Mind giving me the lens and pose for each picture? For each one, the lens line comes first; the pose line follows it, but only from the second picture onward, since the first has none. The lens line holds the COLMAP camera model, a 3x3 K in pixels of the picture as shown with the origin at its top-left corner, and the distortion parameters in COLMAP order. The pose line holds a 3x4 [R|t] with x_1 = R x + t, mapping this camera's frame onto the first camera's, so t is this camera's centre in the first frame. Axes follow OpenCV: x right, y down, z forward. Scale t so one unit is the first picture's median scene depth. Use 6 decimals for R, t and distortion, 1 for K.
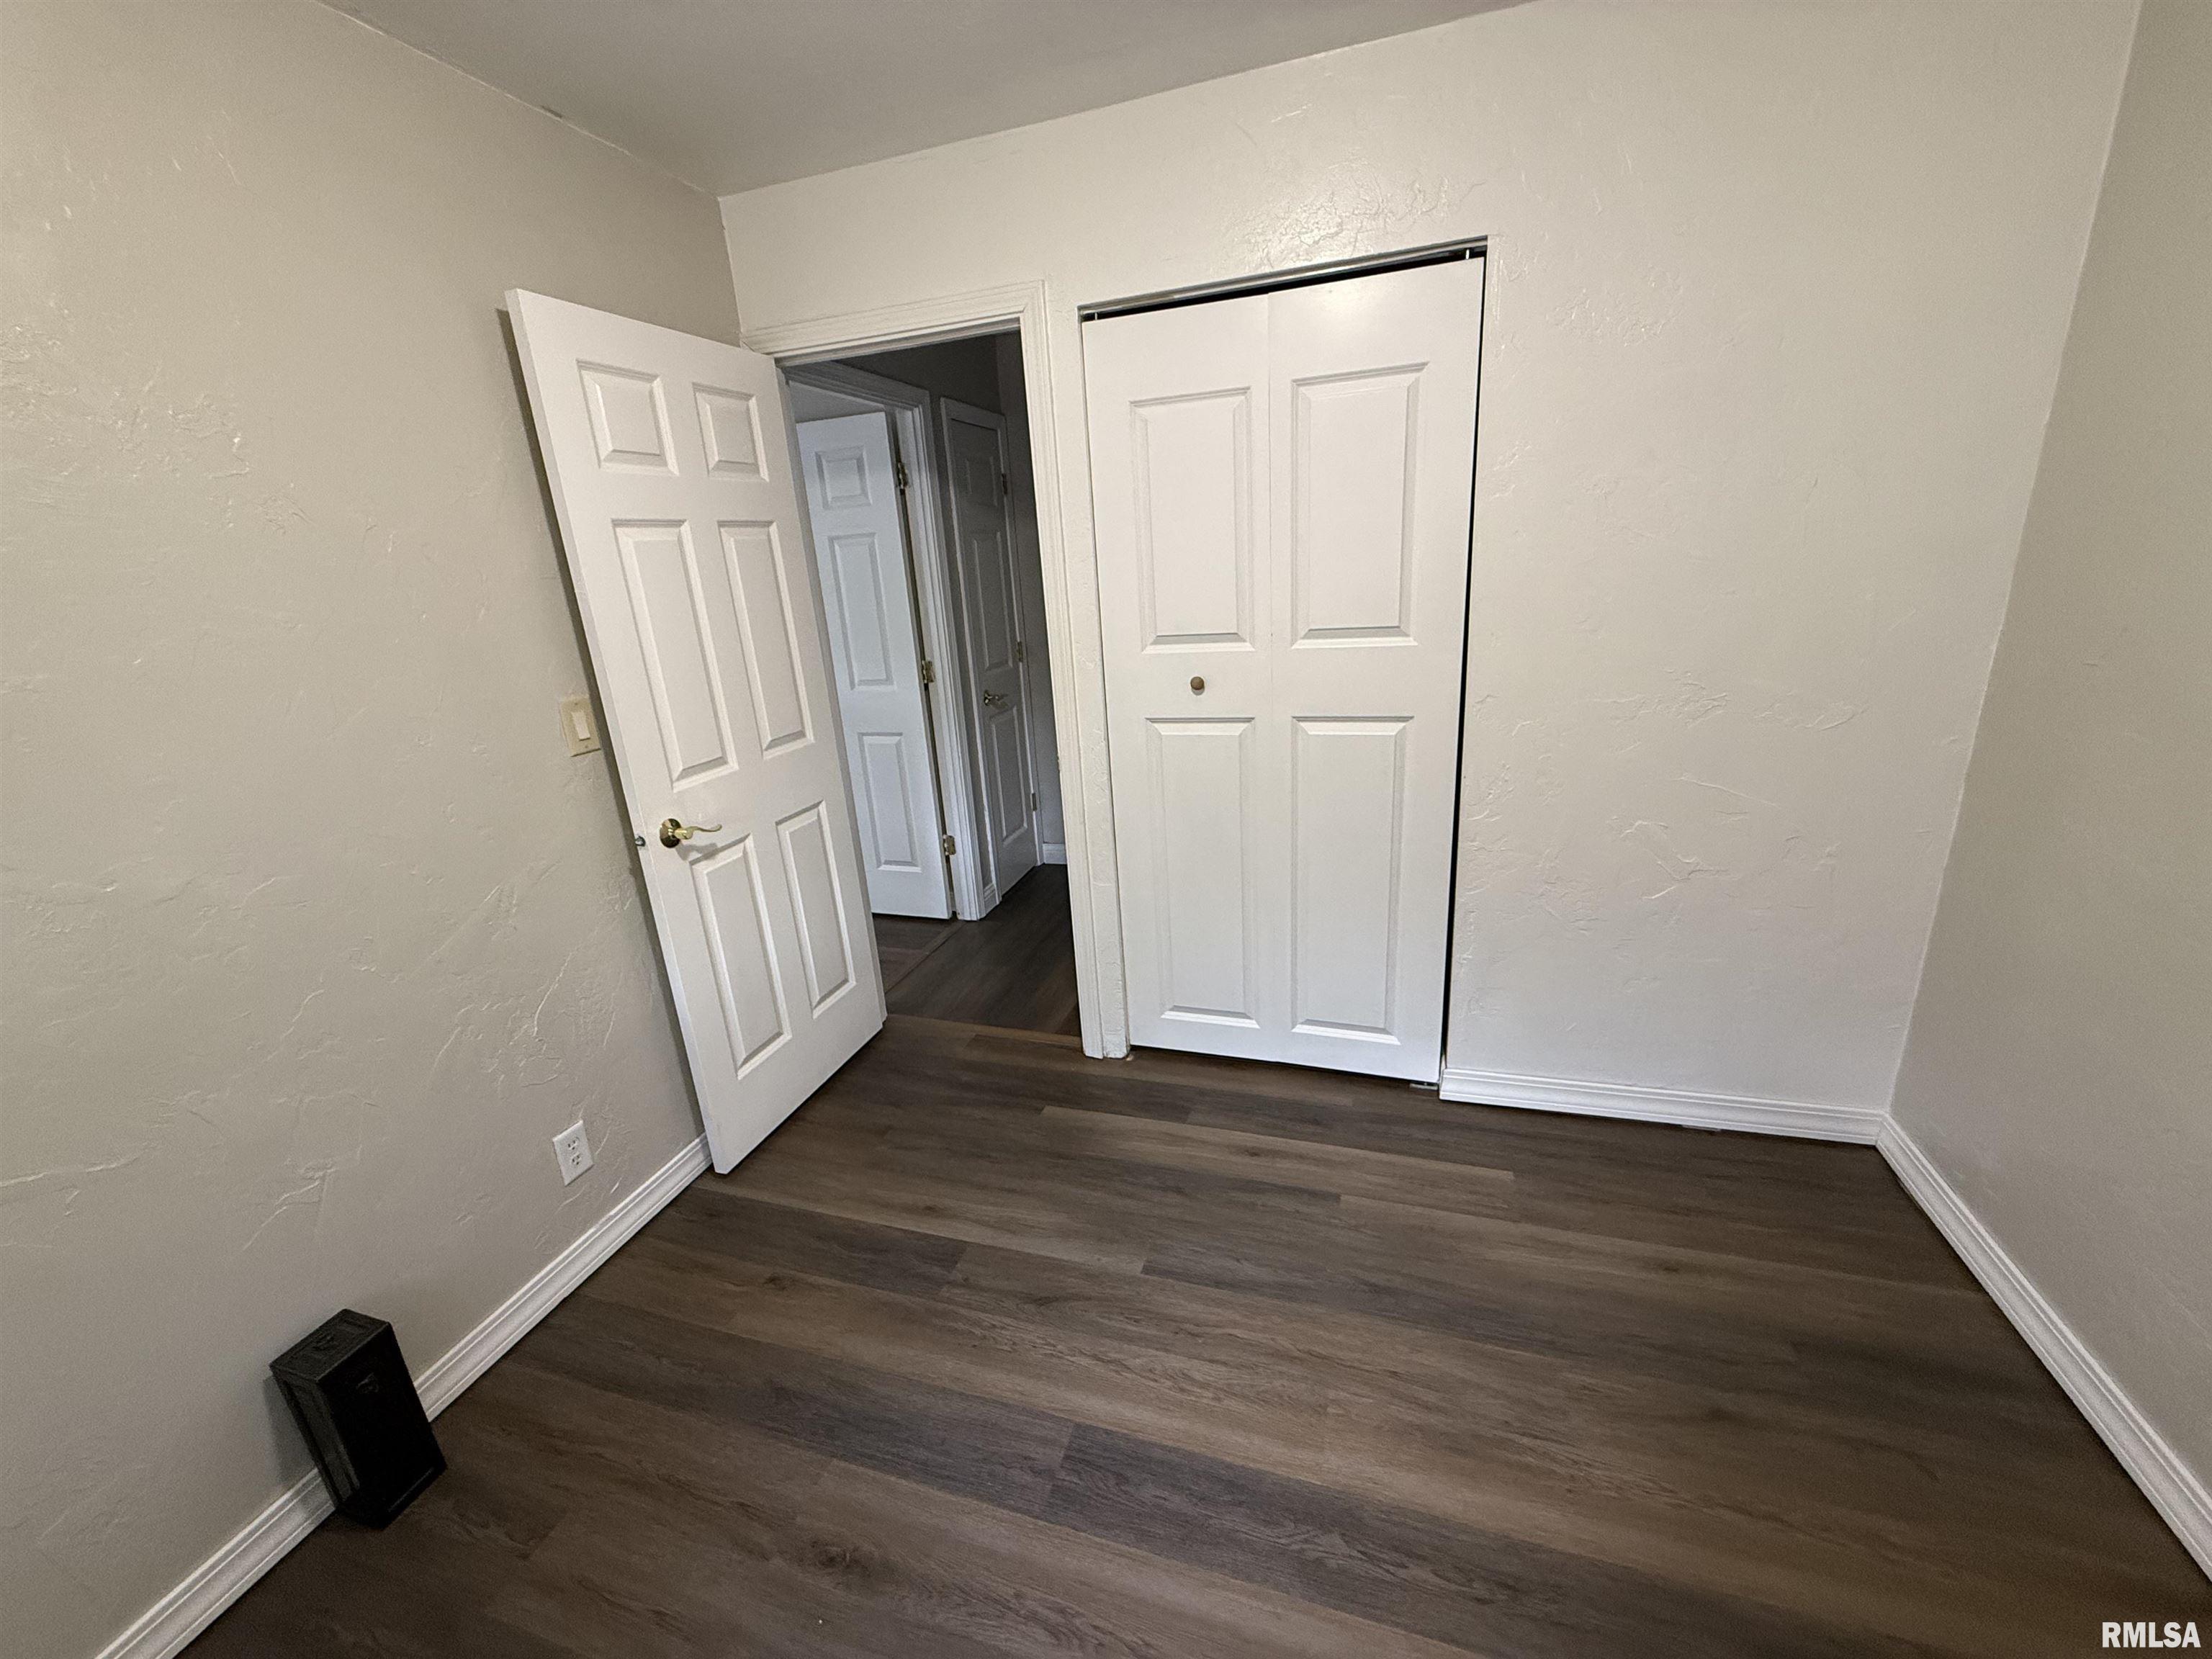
lens RADIAL K [[879.7, 0, 1099.7], [0, 879.7, 828.6], [0, 0, 1]] dist [0.000105, -0.000171]
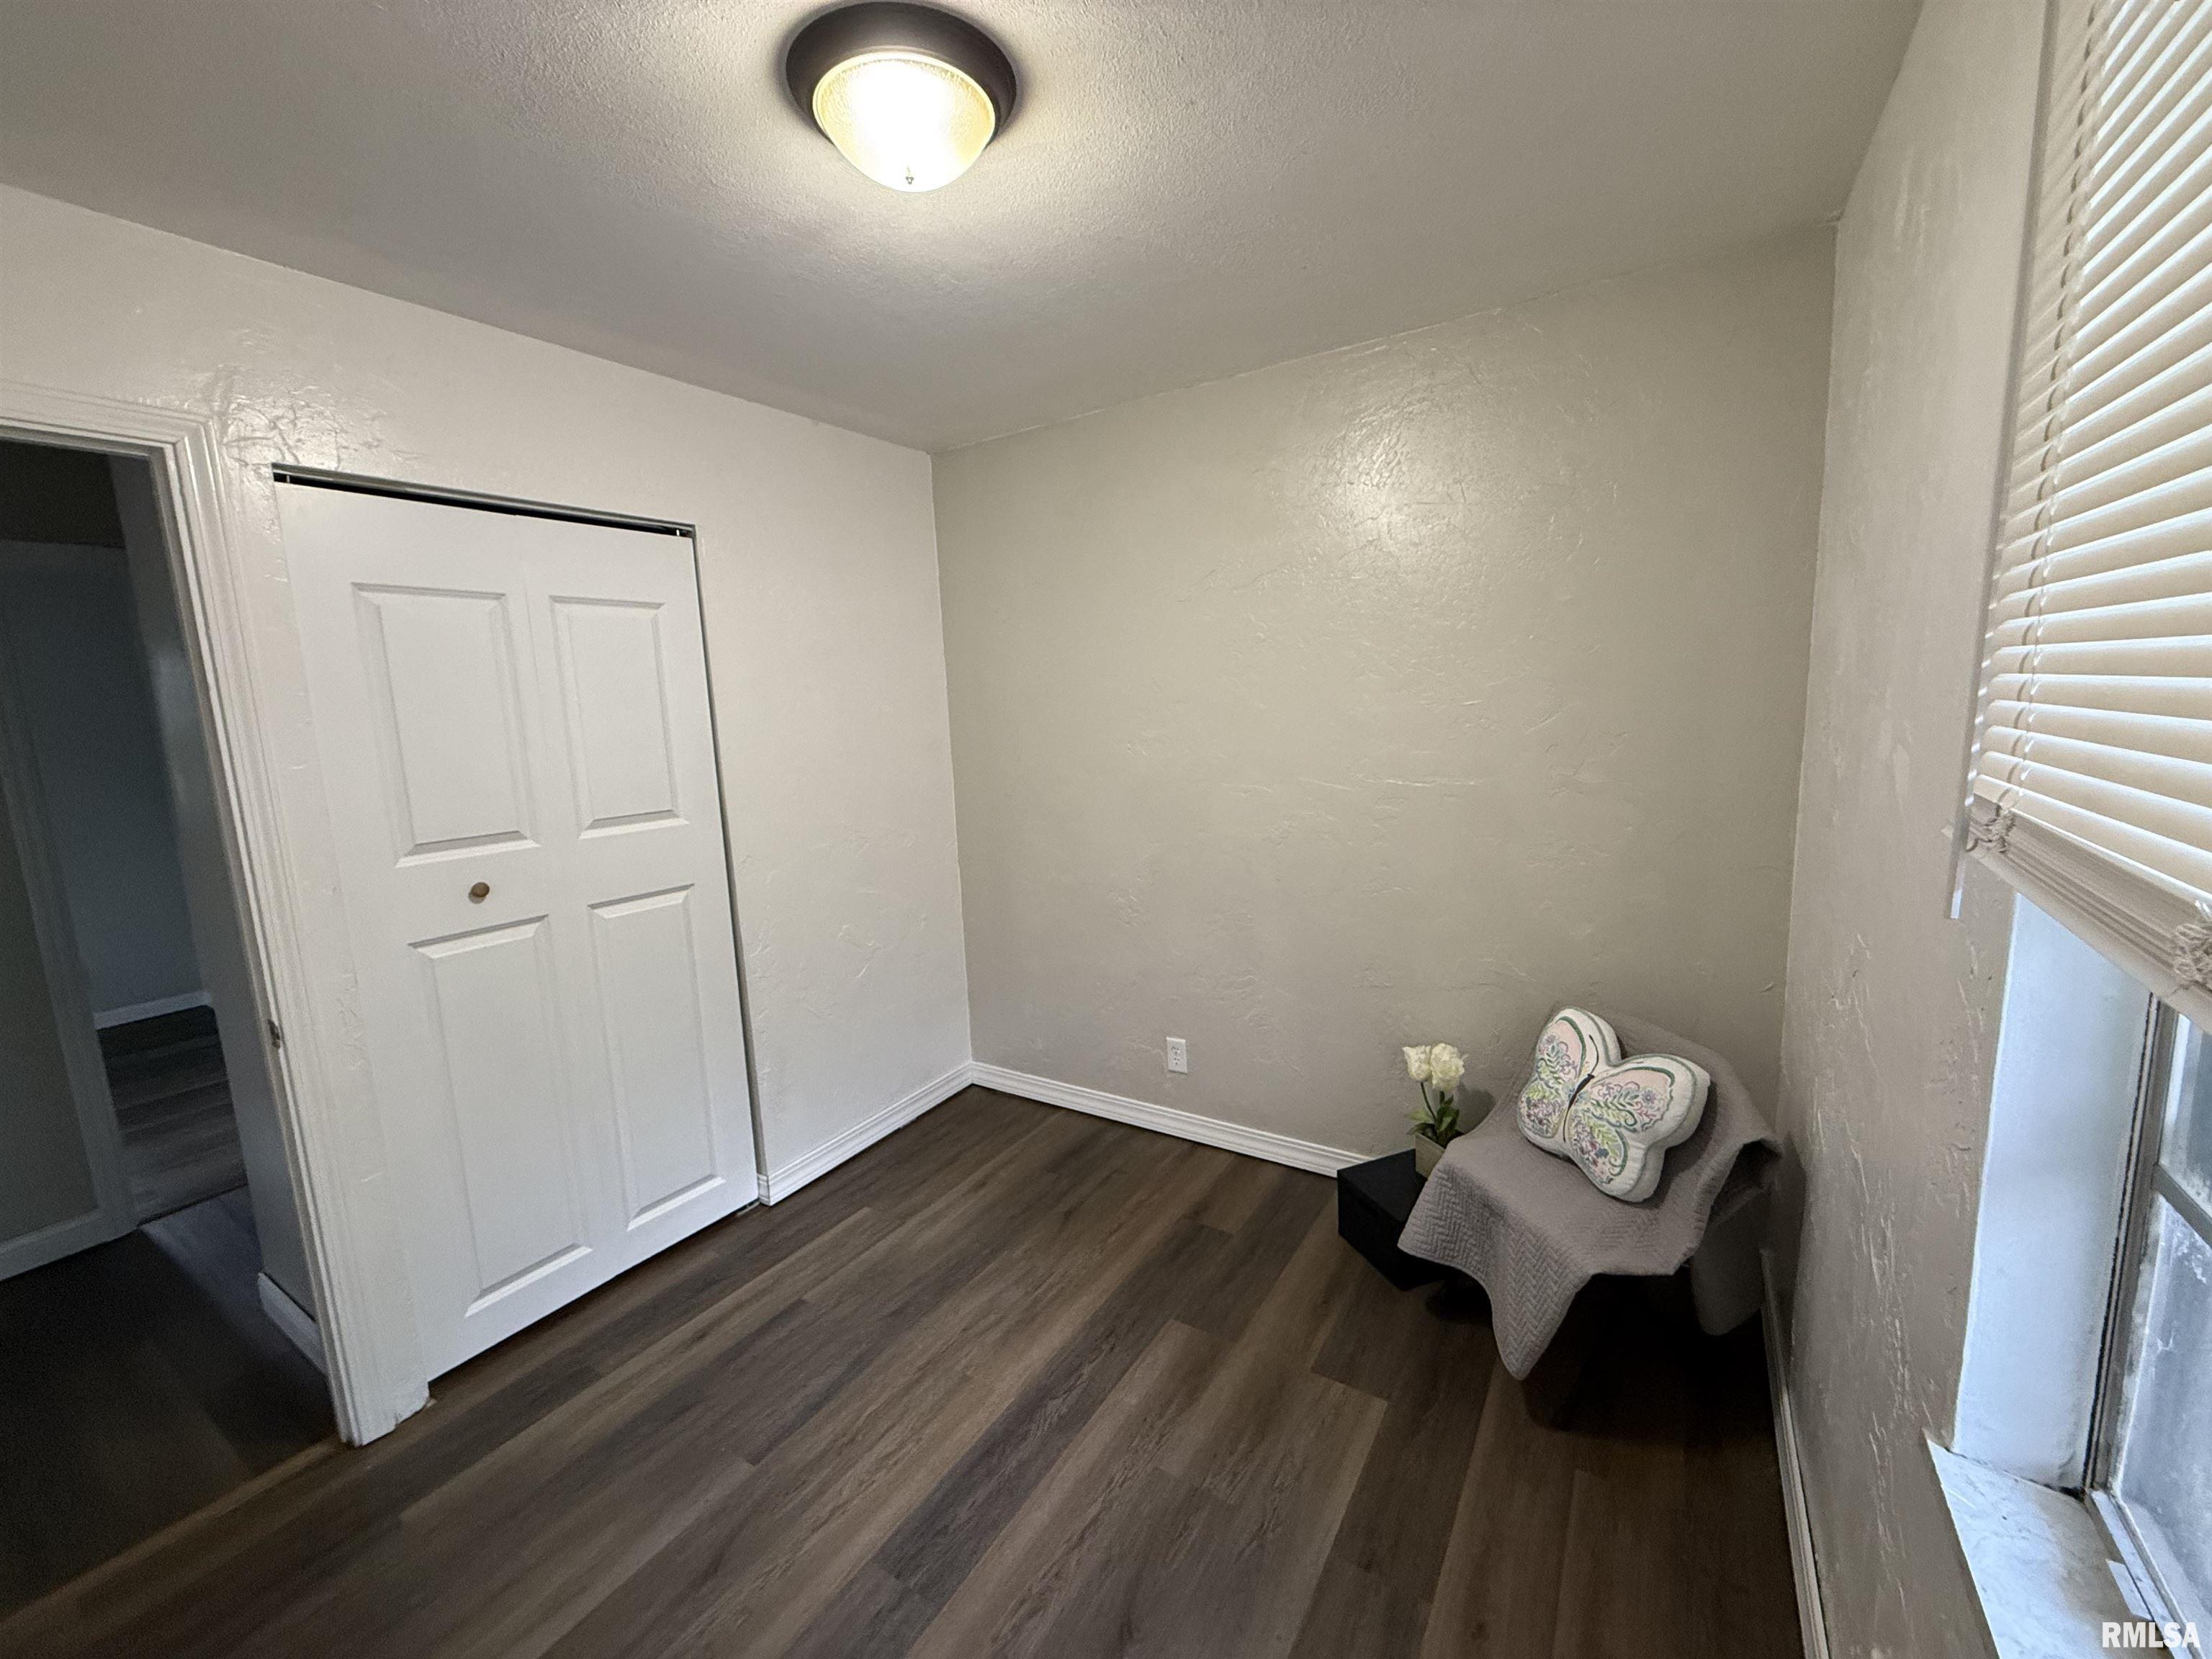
lens RADIAL K [[879.7, 0, 1099.7], [0, 879.7, 828.6], [0, 0, 1]] dist [0.000105, -0.000171]
pose [[0.251718, -0.084835, 0.964075, -0.688249], [0.311513, 0.950239, 0.002283, -0.034549], [-0.916296, 0.299747, 0.265619, 0.190137]]
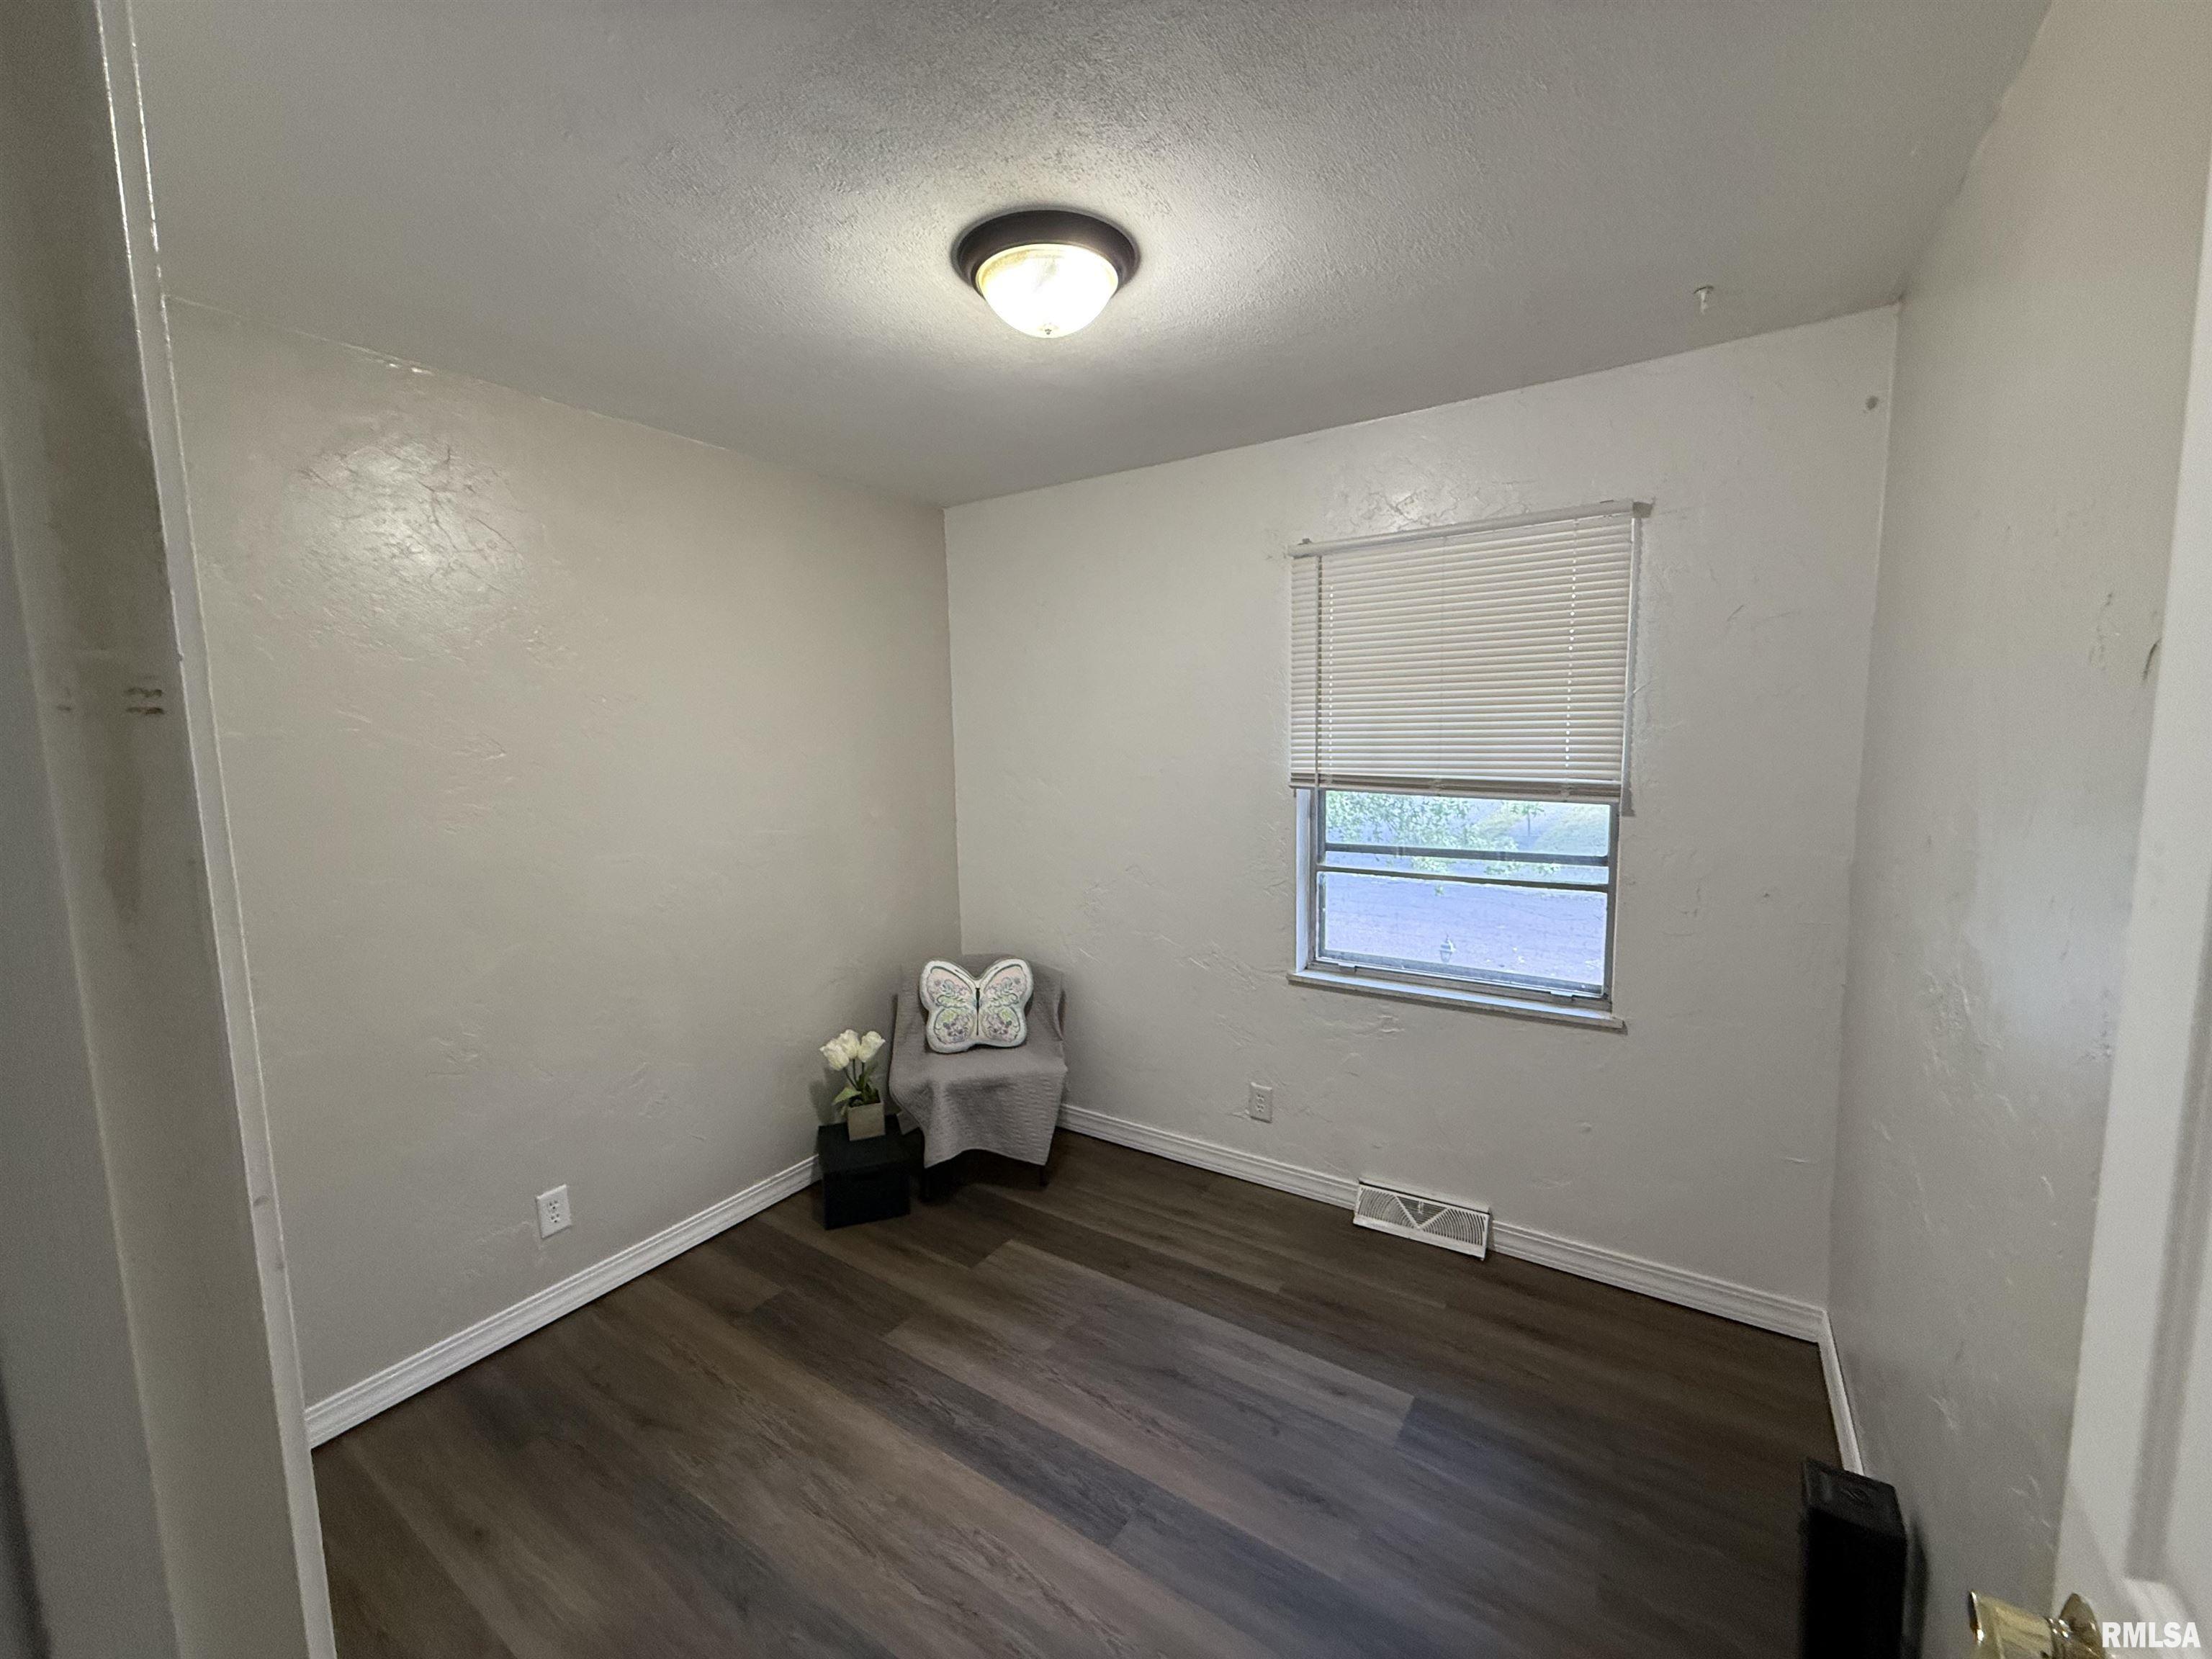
lens RADIAL K [[879.7, 0, 1099.7], [0, 879.7, 828.6], [0, 0, 1]] dist [0.000105, -0.000171]
pose [[-0.958346, 0.060384, 0.279154, -0.293276], [0.165105, 0.914665, 0.368956, -0.412116], [-0.233053, 0.399677, -0.886535, 1.273545]]
